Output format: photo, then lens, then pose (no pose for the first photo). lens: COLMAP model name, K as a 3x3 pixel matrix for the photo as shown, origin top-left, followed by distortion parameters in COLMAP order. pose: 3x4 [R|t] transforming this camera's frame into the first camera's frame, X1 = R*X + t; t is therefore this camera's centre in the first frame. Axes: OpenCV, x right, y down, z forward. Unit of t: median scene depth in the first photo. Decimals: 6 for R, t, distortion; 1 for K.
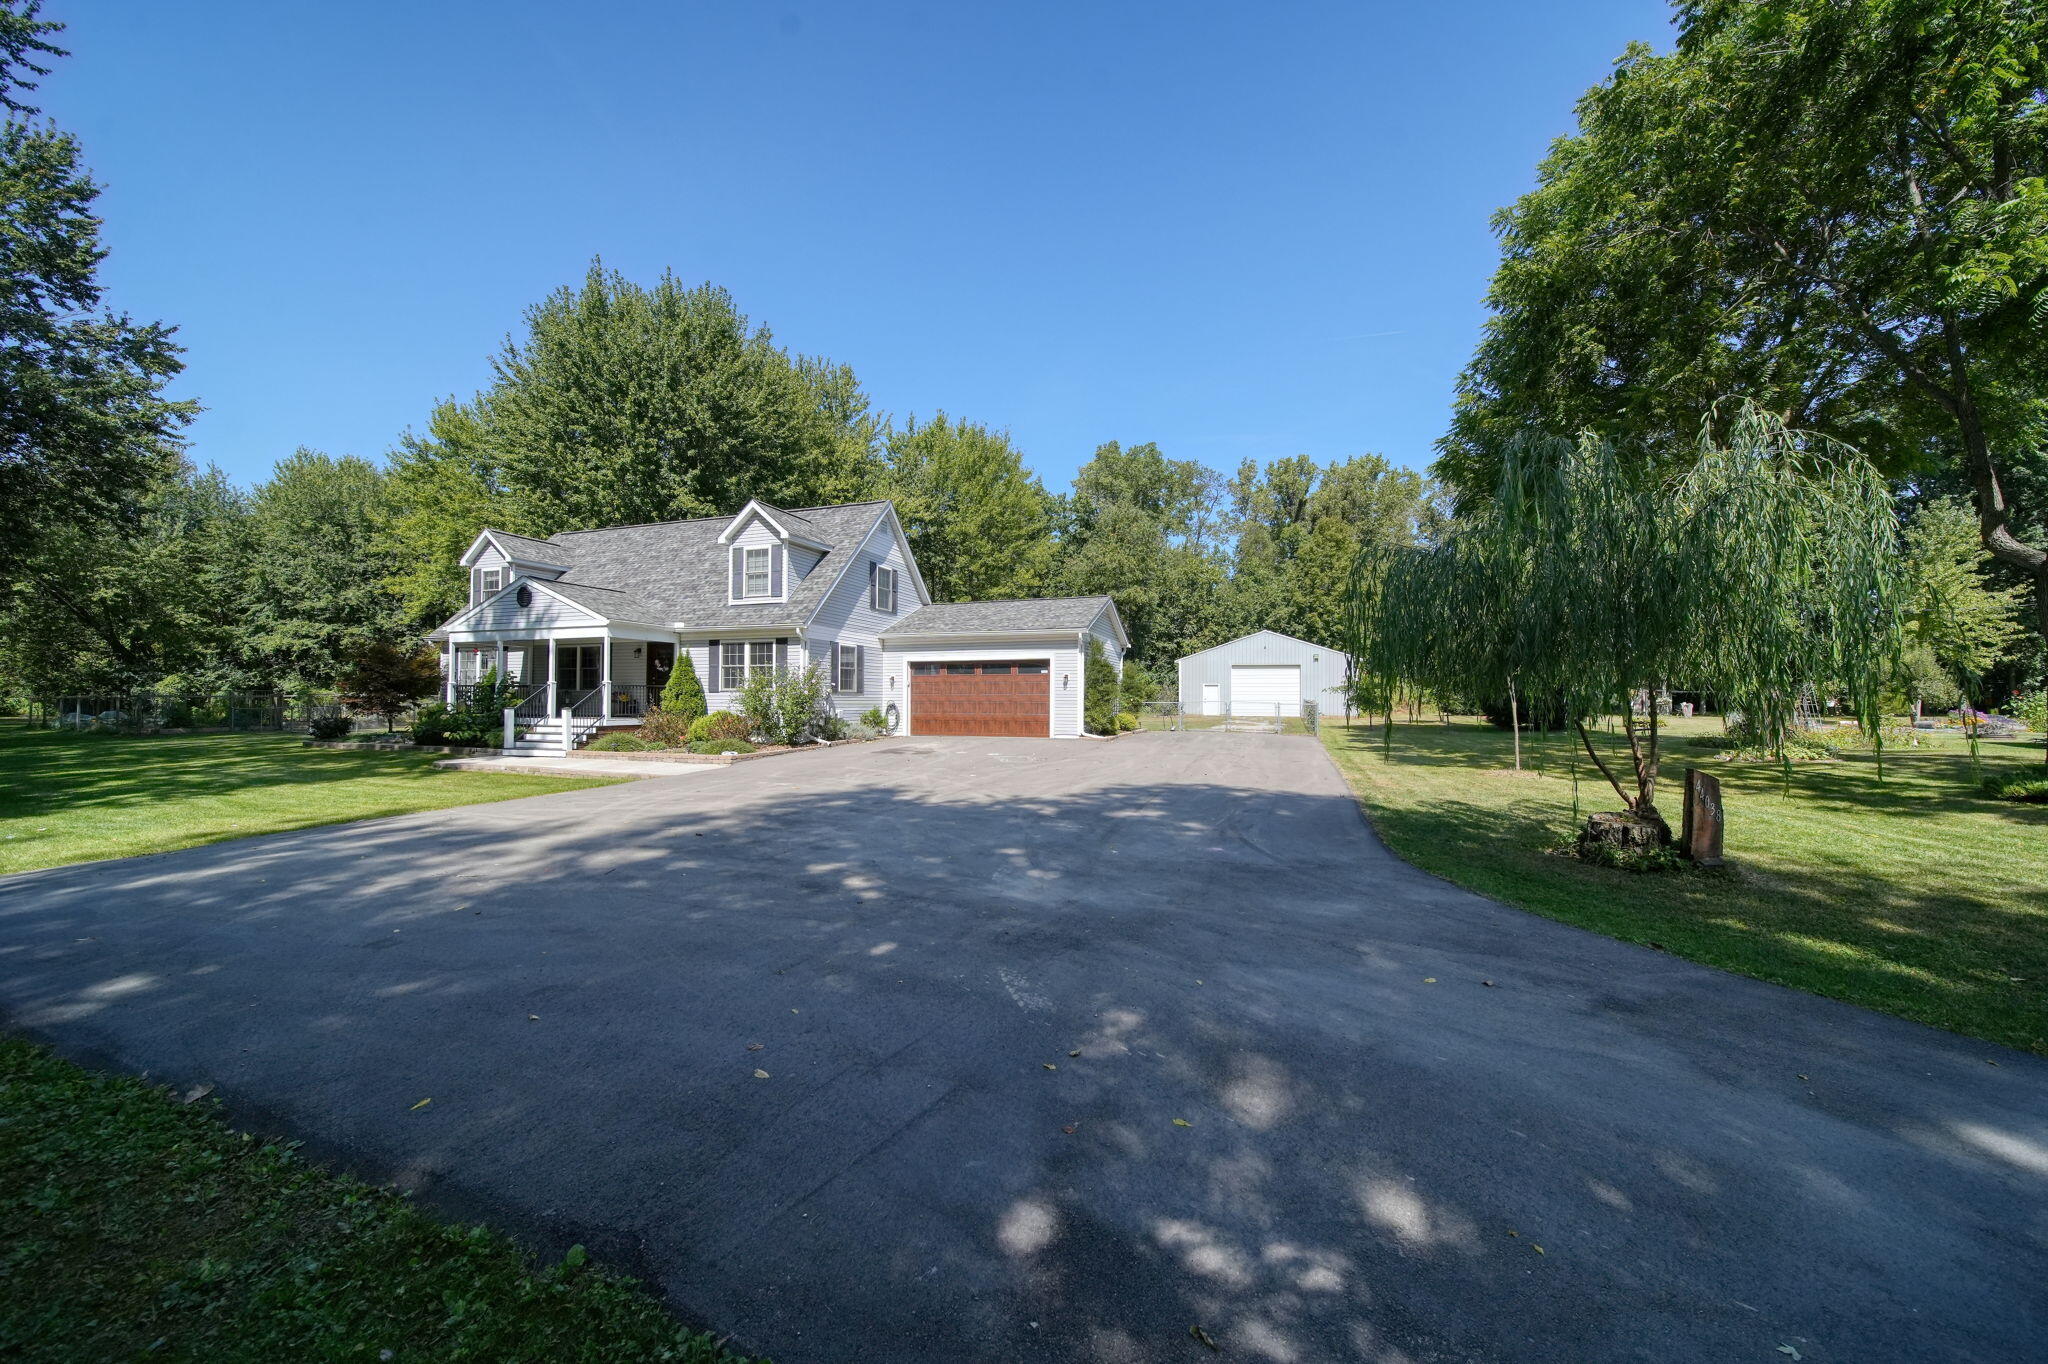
lens RADIAL K [[719.5, 0, 1023.9], [0, 719.5, 688.6], [0, 0, 1]] dist [-0.002098, -0.000980]
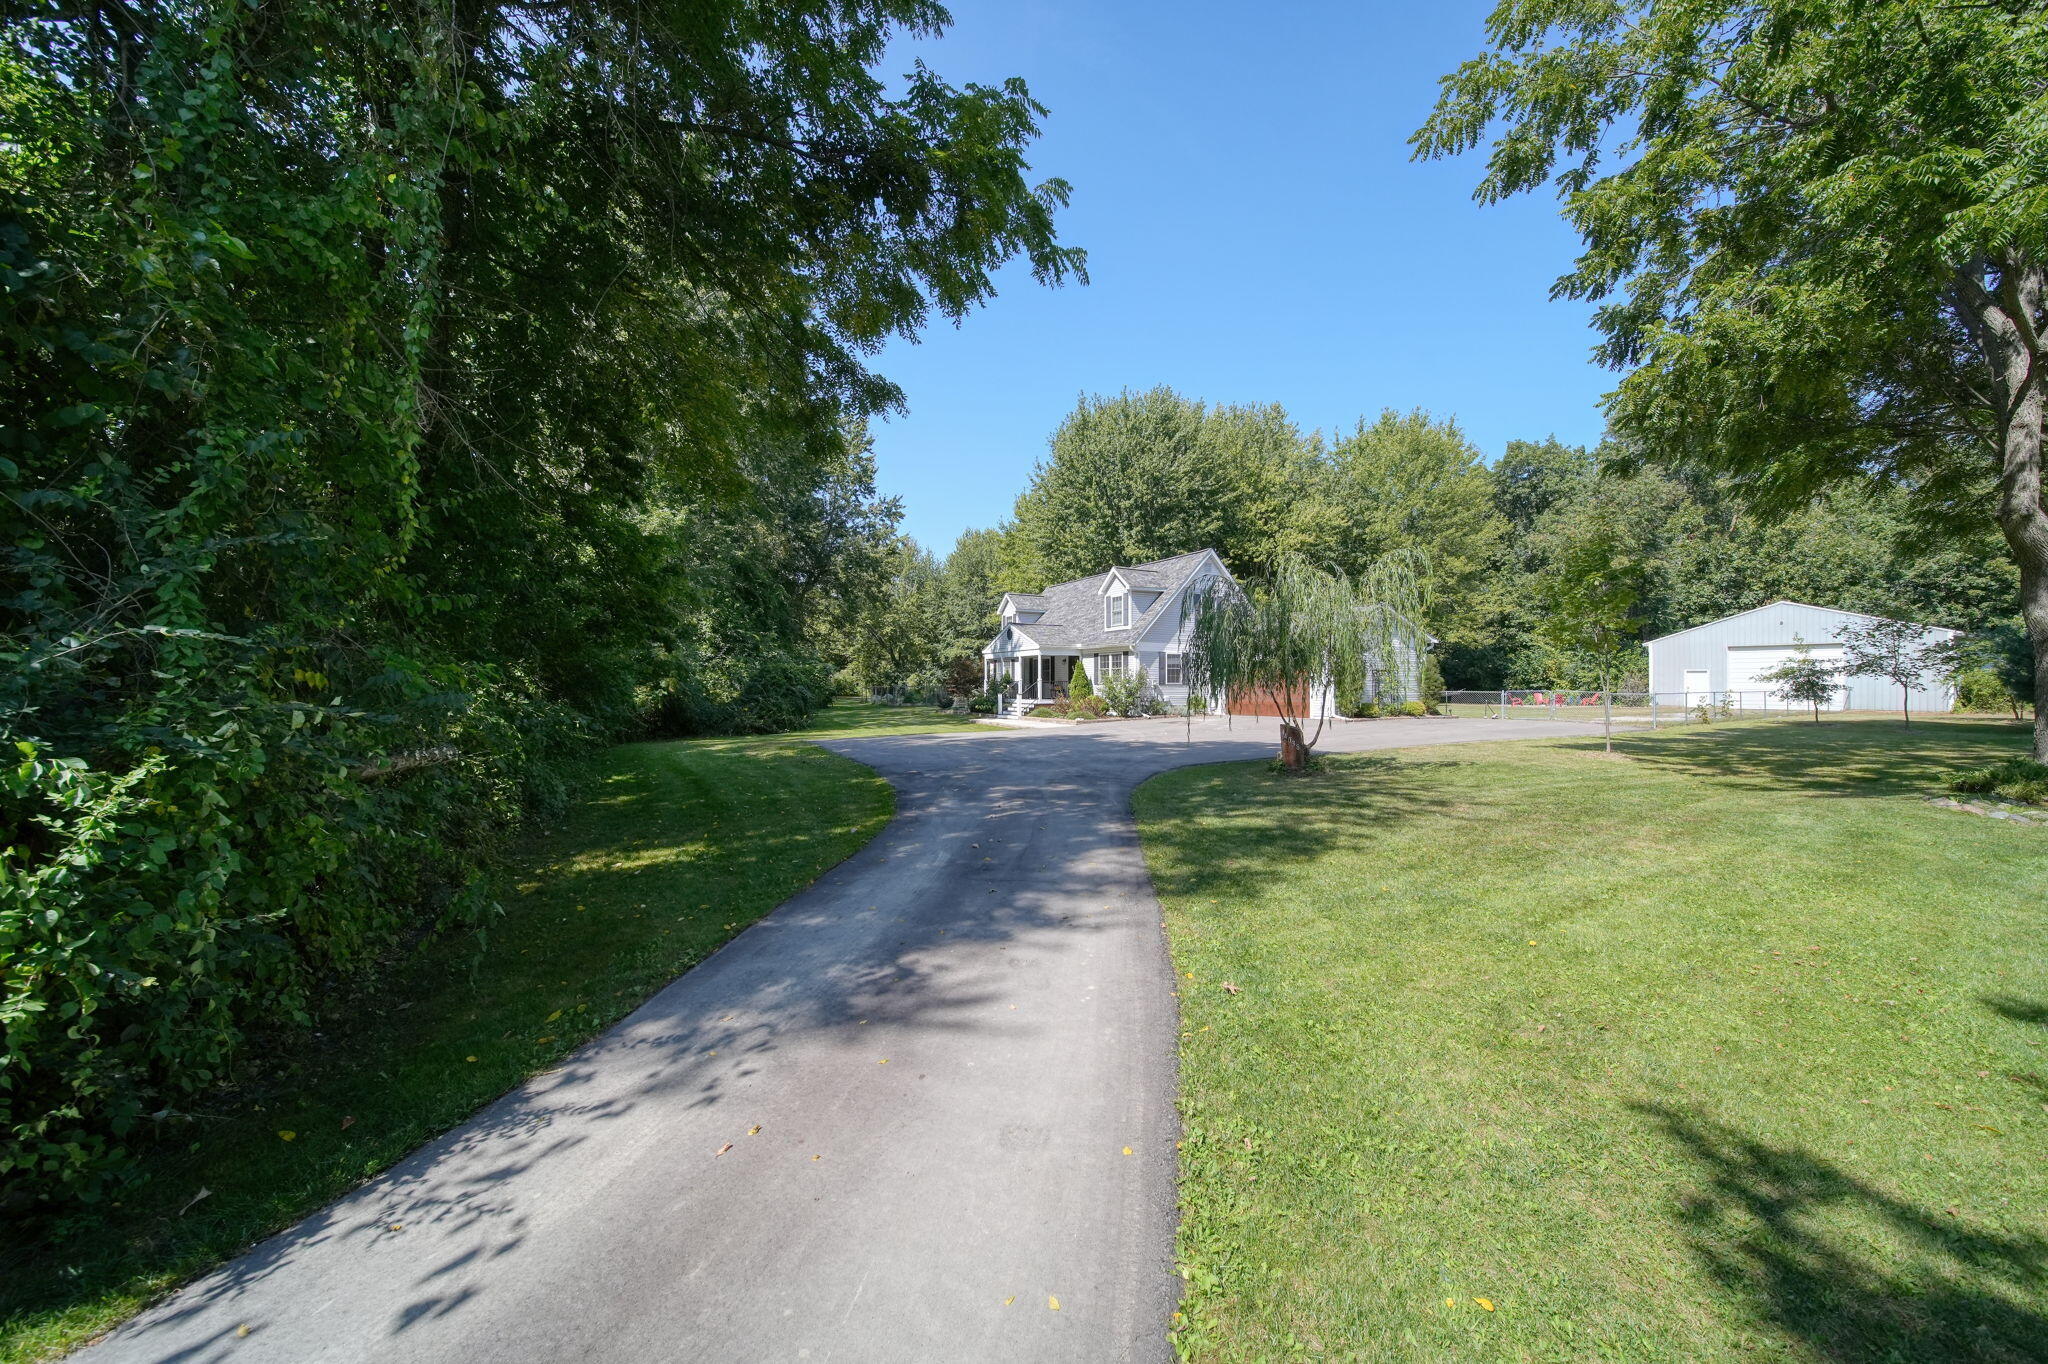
lens RADIAL K [[719.5, 0, 1014.9], [0, 719.5, 690.0], [0, 0, 1]] dist [-0.002098, -0.000980]
pose [[0.731116, 0.002531, -0.682249, 0.379380], [0.011047, 0.999818, 0.015548, -0.007234], [0.682164, -0.018904, 0.730955, -0.231147]]
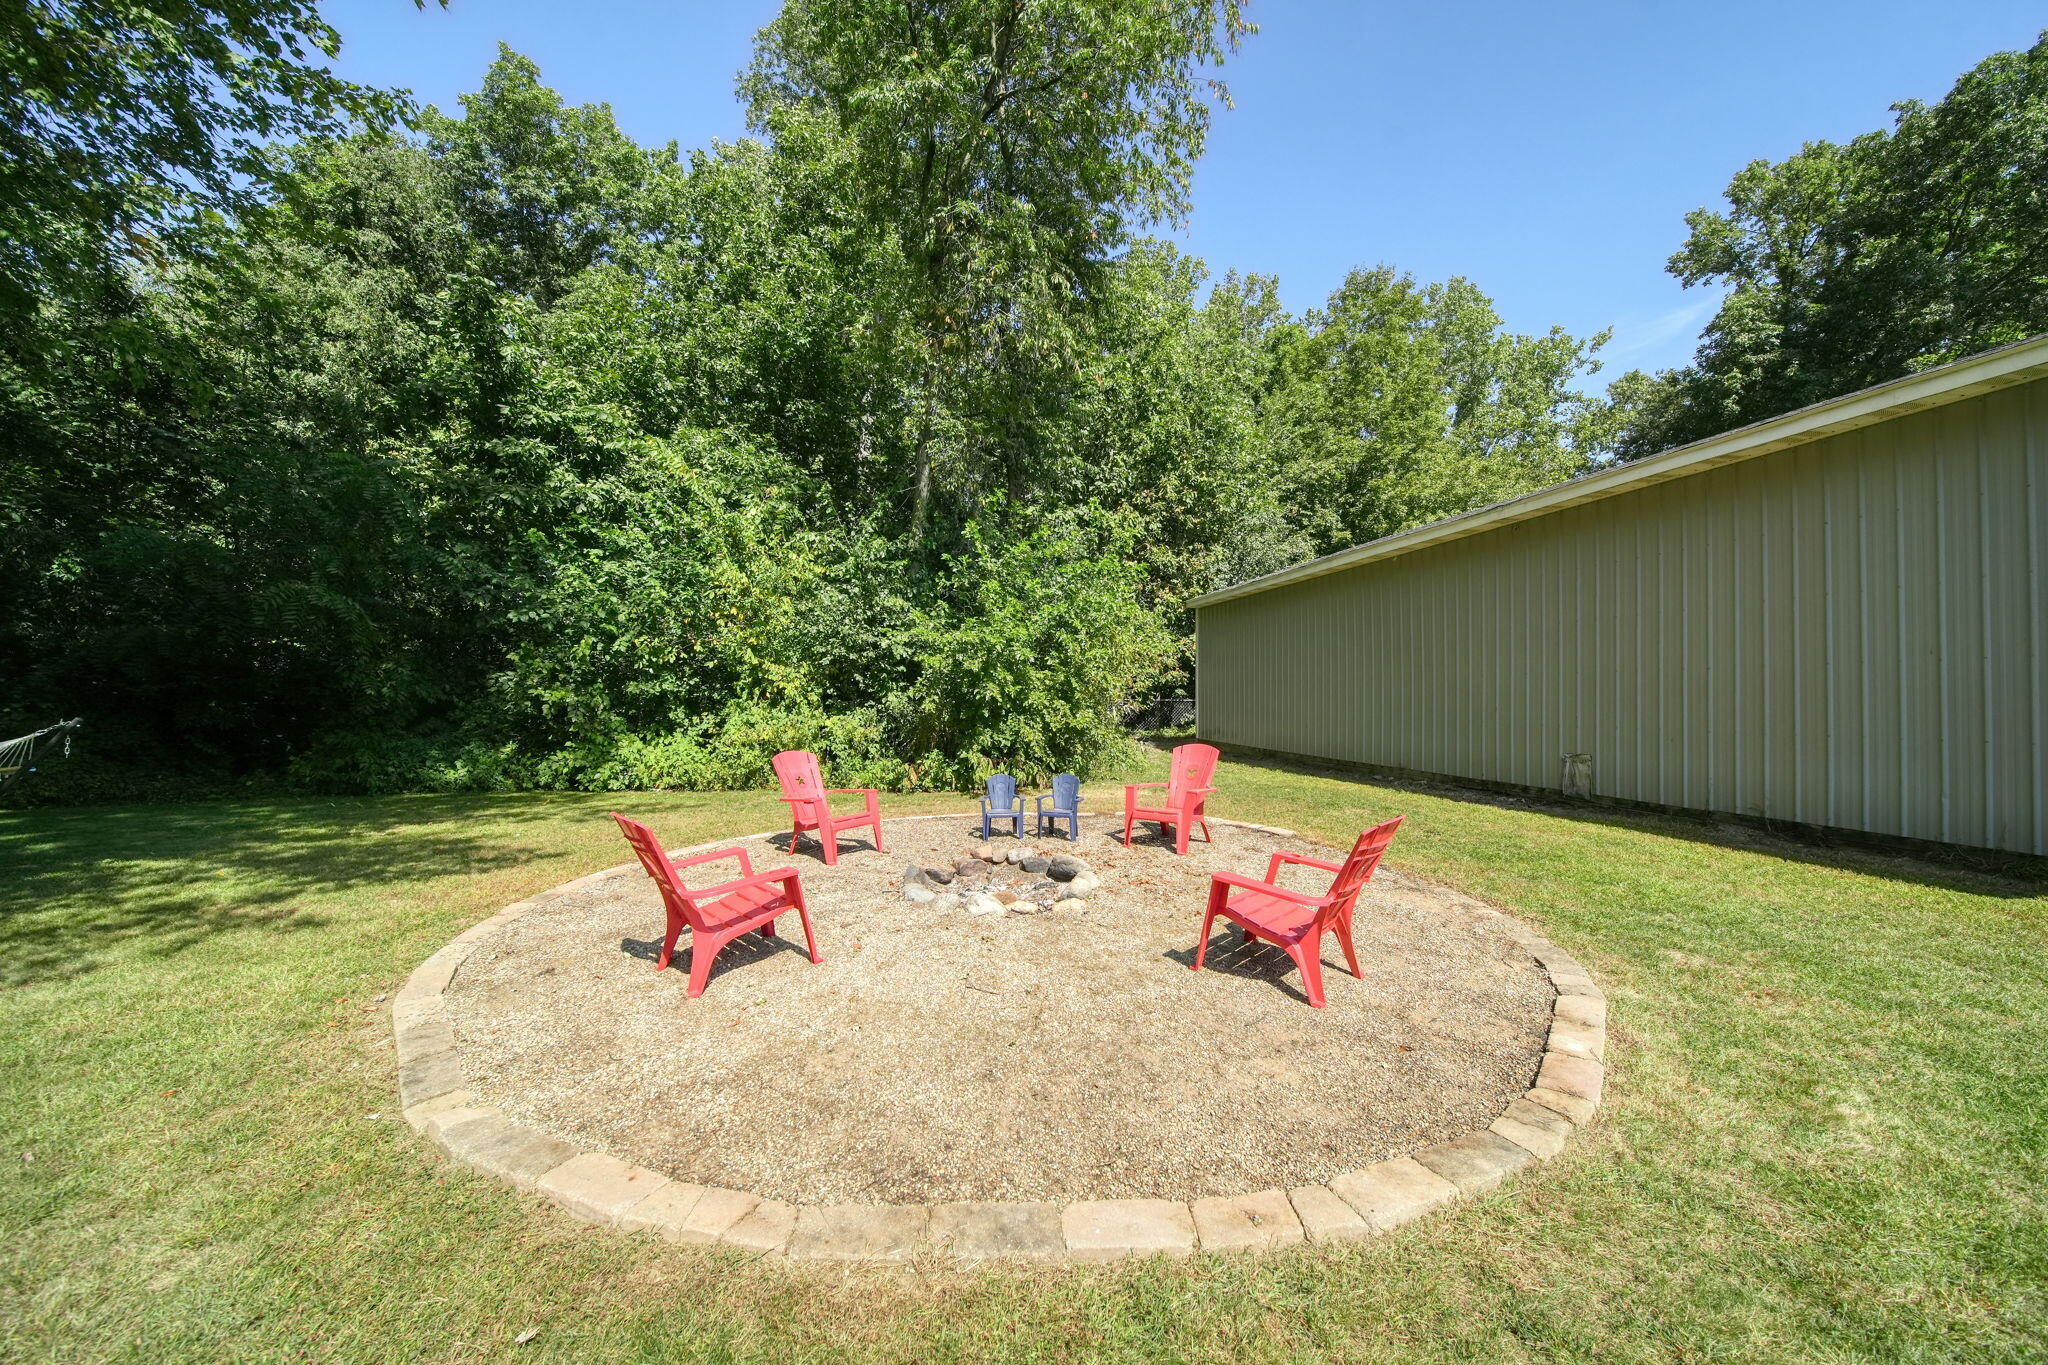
lens RADIAL K [[719.5, 0, 1025.0], [0, 719.5, 684.5], [0, 0, 1]] dist [-0.002098, -0.000980]
pose [[0.870142, 0.009890, 0.492703, 0.090016], [-0.009423, 0.999950, -0.003430, 0.019627], [-0.492712, -0.001658, 0.870191, 1.569665]]
